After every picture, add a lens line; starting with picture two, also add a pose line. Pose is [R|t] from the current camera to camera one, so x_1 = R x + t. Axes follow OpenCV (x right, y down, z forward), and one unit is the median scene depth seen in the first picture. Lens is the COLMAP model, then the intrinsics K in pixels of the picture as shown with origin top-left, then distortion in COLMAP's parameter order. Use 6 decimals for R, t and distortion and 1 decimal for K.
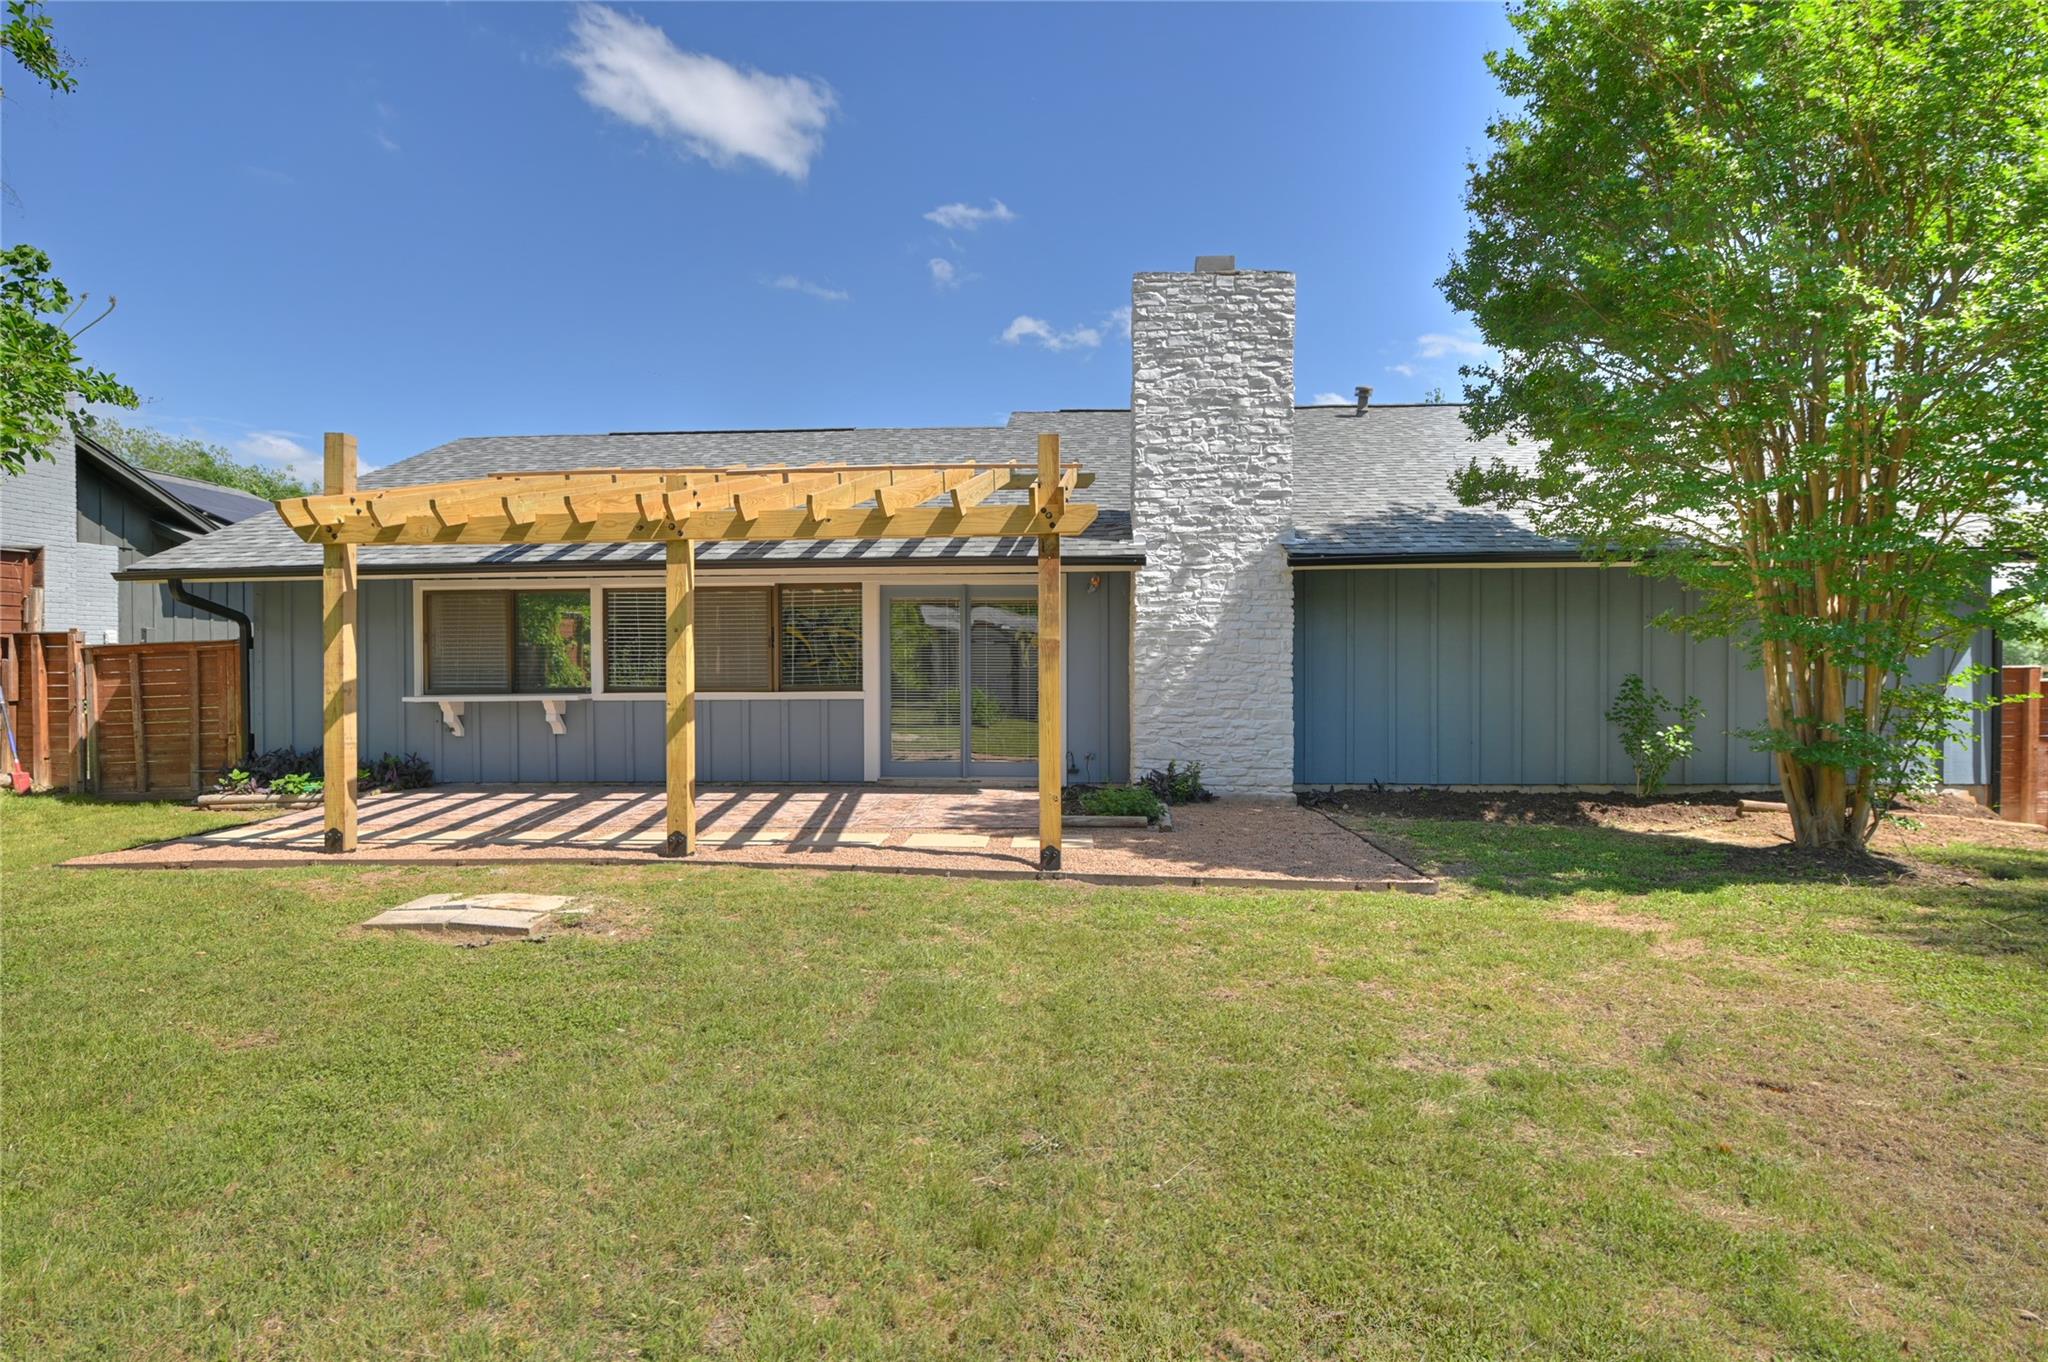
lens RADIAL K [[1224.7, 0, 1024.5], [0, 1224.7, 683.6], [0, 0, 1]] dist [-0.000387, -0.000032]
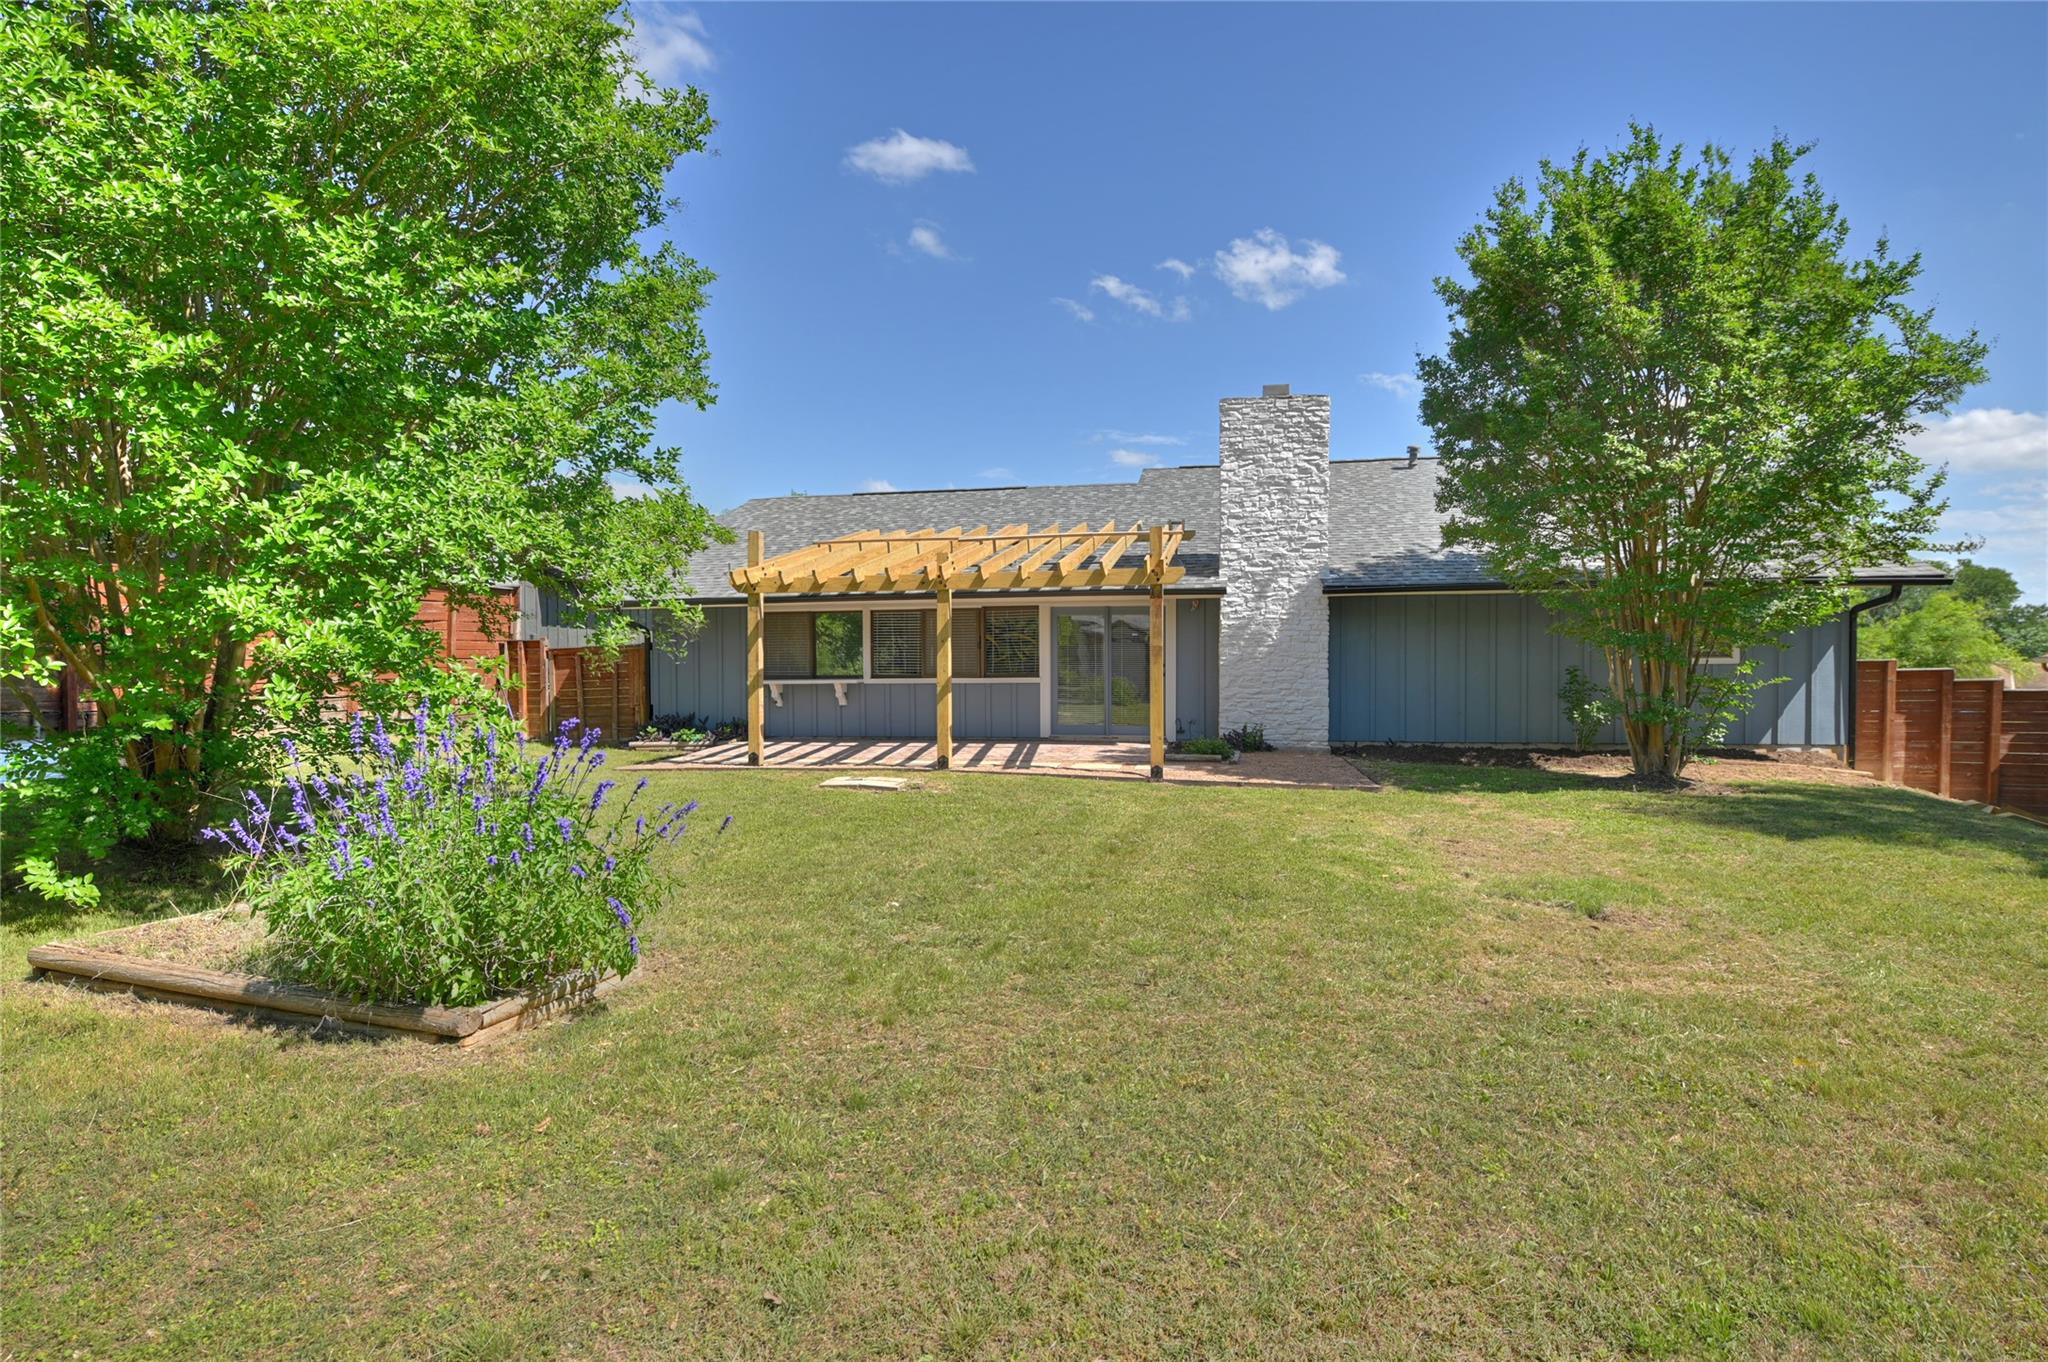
lens RADIAL K [[1118.6, 0, 1023.2], [0, 1118.6, 686.1], [0, 0, 1]] dist [-0.000164, -0.000025]
pose [[0.992363, 0.001684, -0.123342, 0.019515], [-0.000529, 0.999956, 0.009397, 0.004303], [0.123352, -0.009260, 0.992320, -0.394974]]
